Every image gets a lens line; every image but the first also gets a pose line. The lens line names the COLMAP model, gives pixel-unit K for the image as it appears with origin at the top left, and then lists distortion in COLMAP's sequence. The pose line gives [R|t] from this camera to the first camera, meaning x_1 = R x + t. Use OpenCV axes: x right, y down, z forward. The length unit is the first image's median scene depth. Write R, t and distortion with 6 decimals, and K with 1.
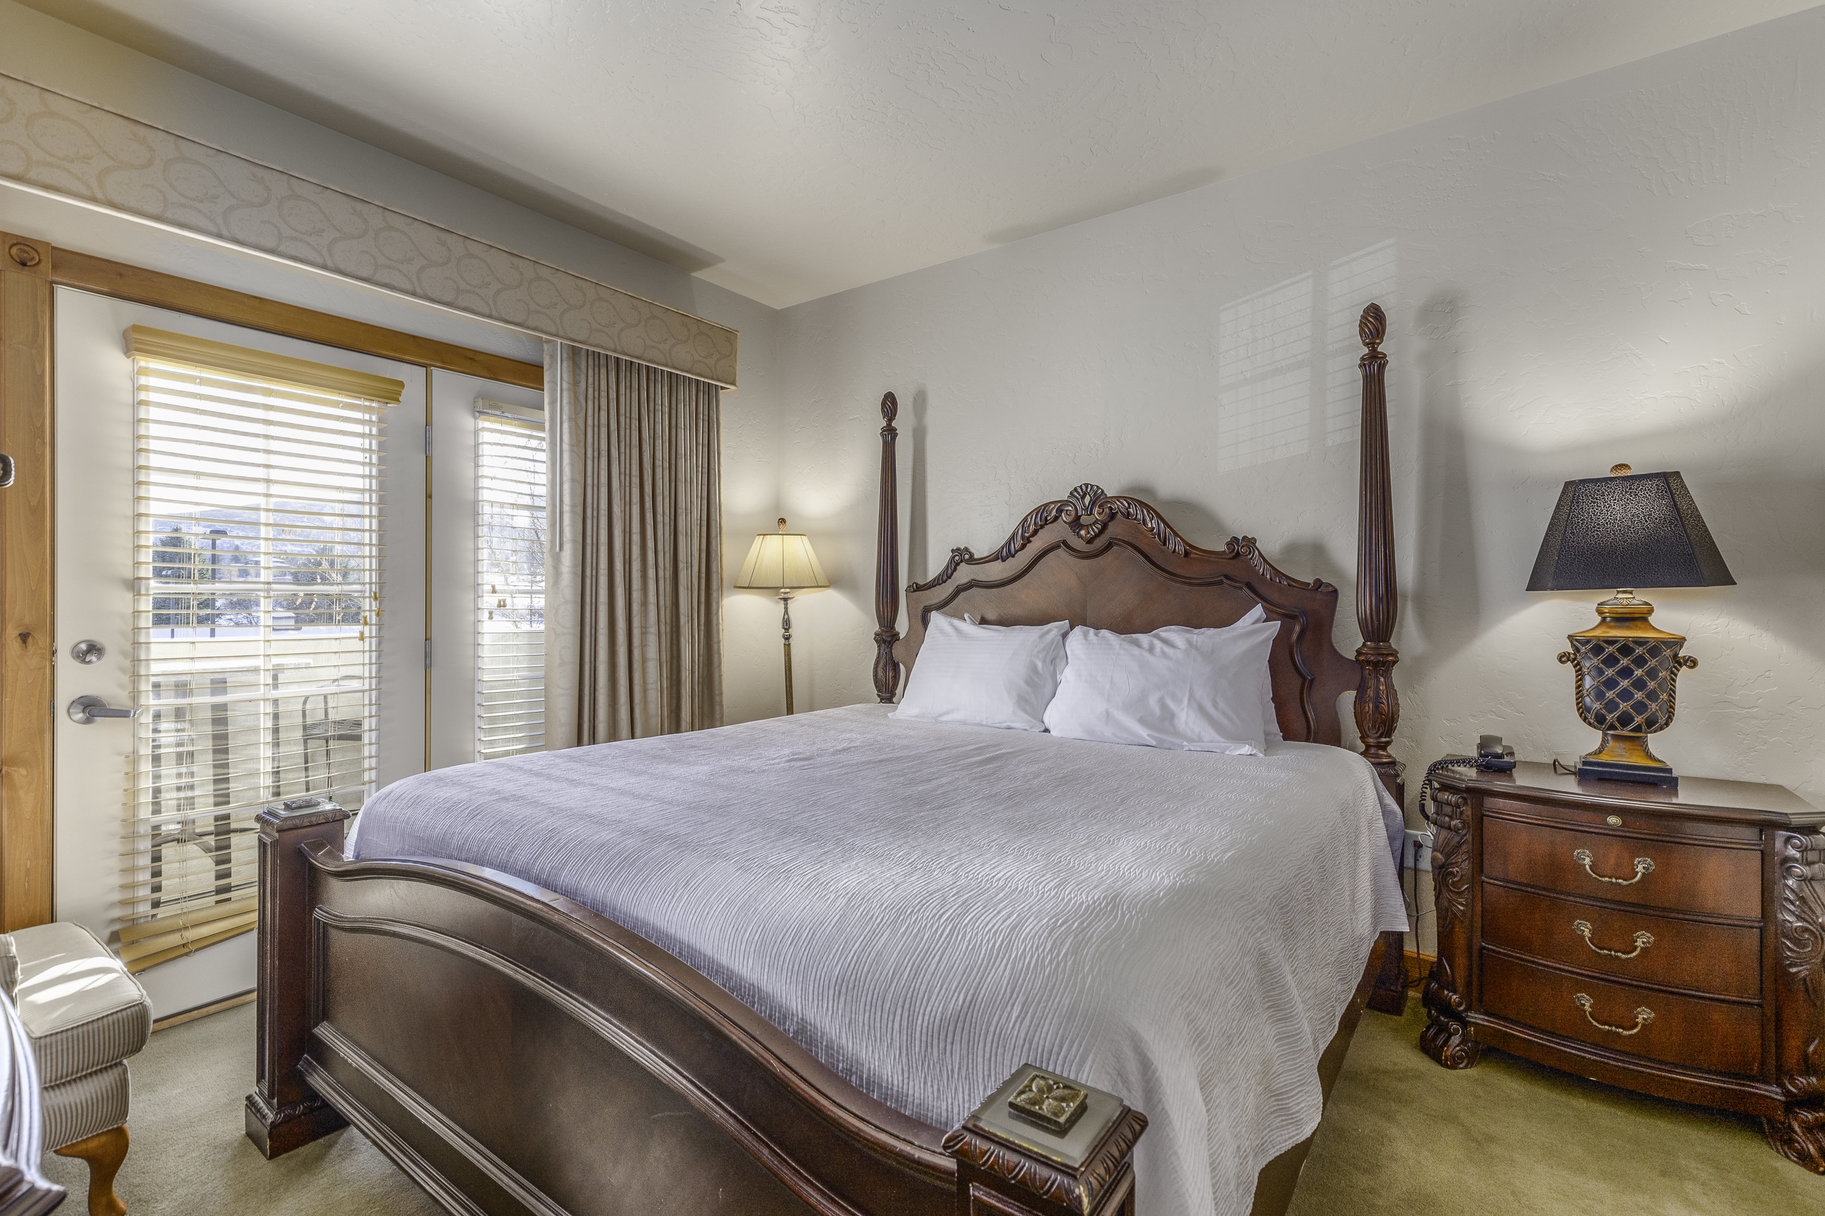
lens RADIAL K [[844.5, 0, 905.6], [0, 844.5, 608.1], [0, 0, 1]] dist [0.008183, -0.001121]
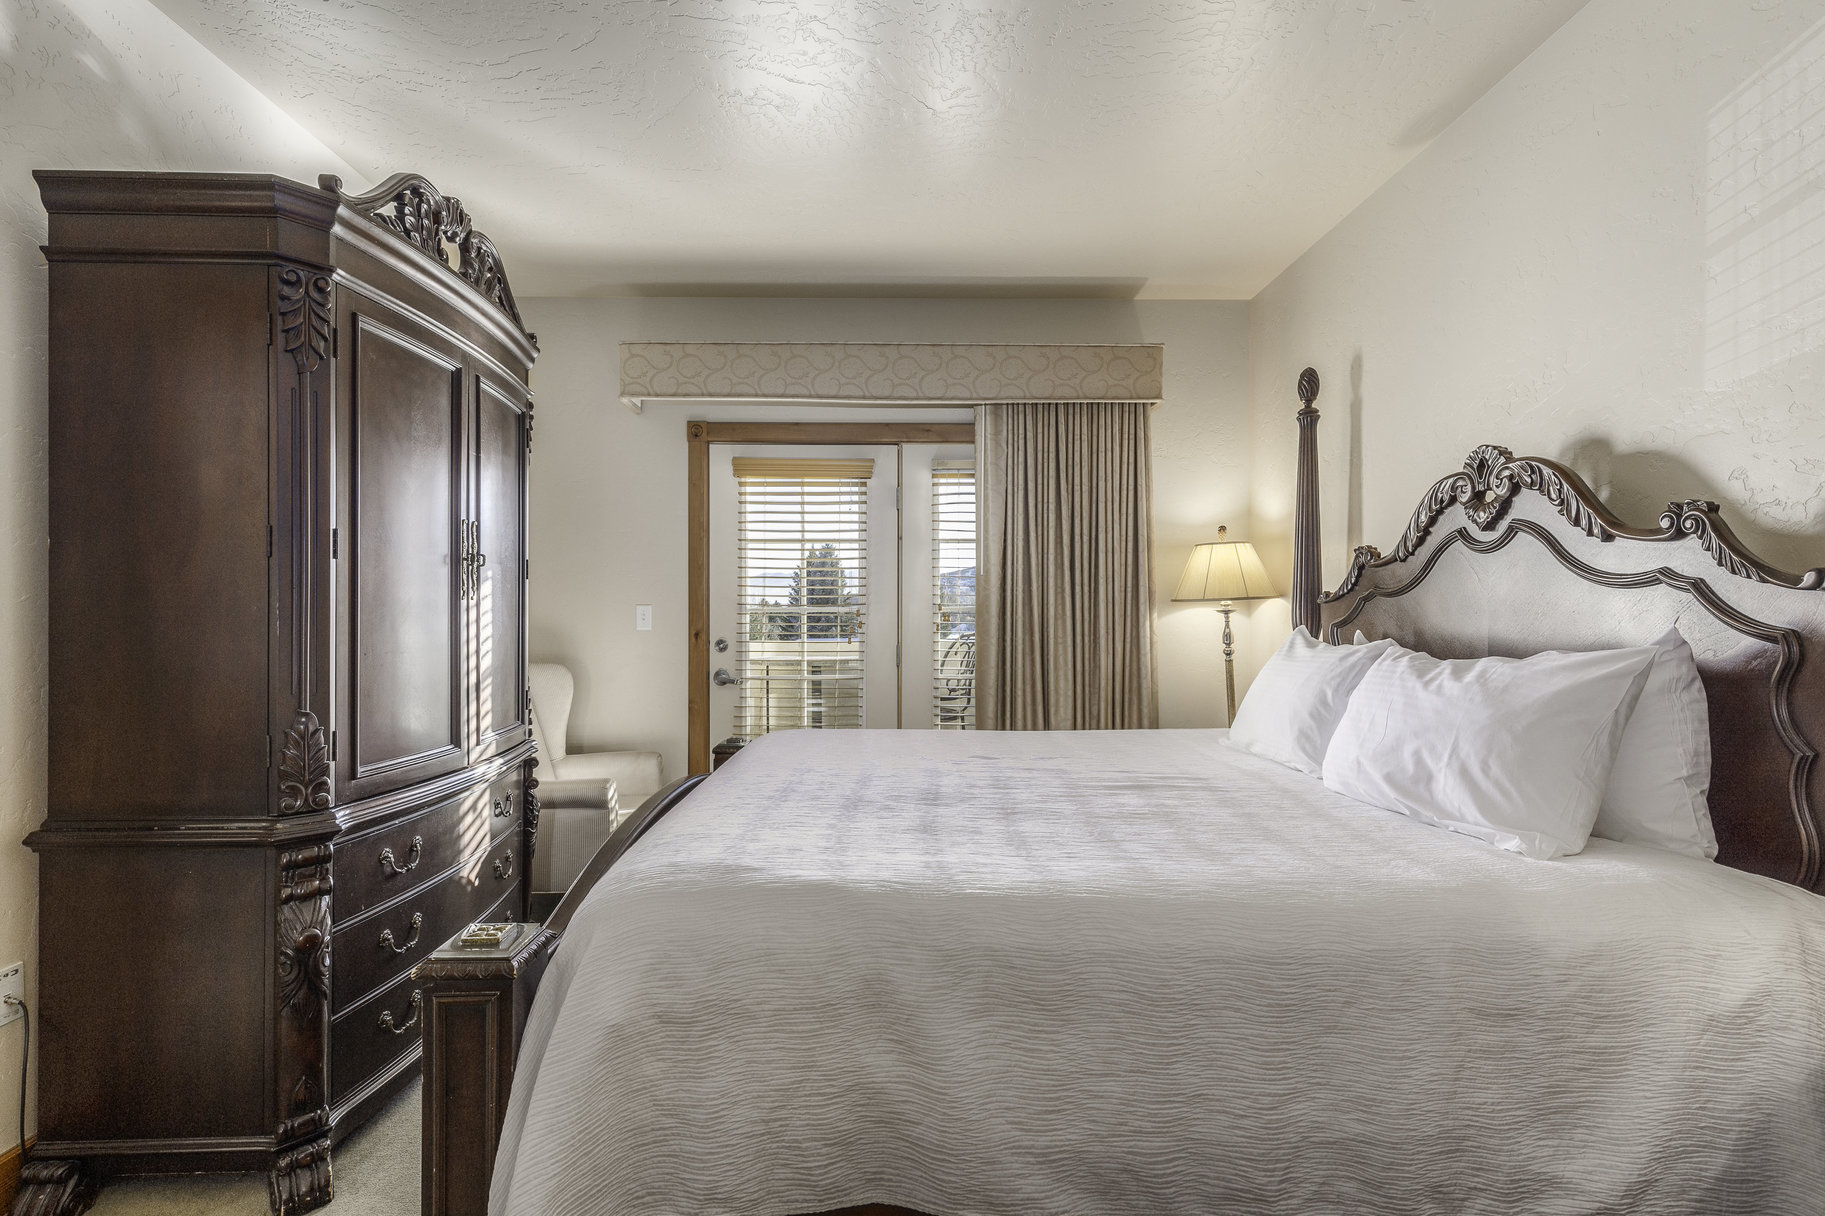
lens RADIAL K [[844.5, 0, 905.2], [0, 844.5, 620.6], [0, 0, 1]] dist [0.008183, -0.001121]
pose [[0.598057, -0.002194, -0.801451, 0.497710], [0.003895, 0.999992, 0.000169, -0.003054], [0.801444, -0.003222, 0.598061, 0.189697]]
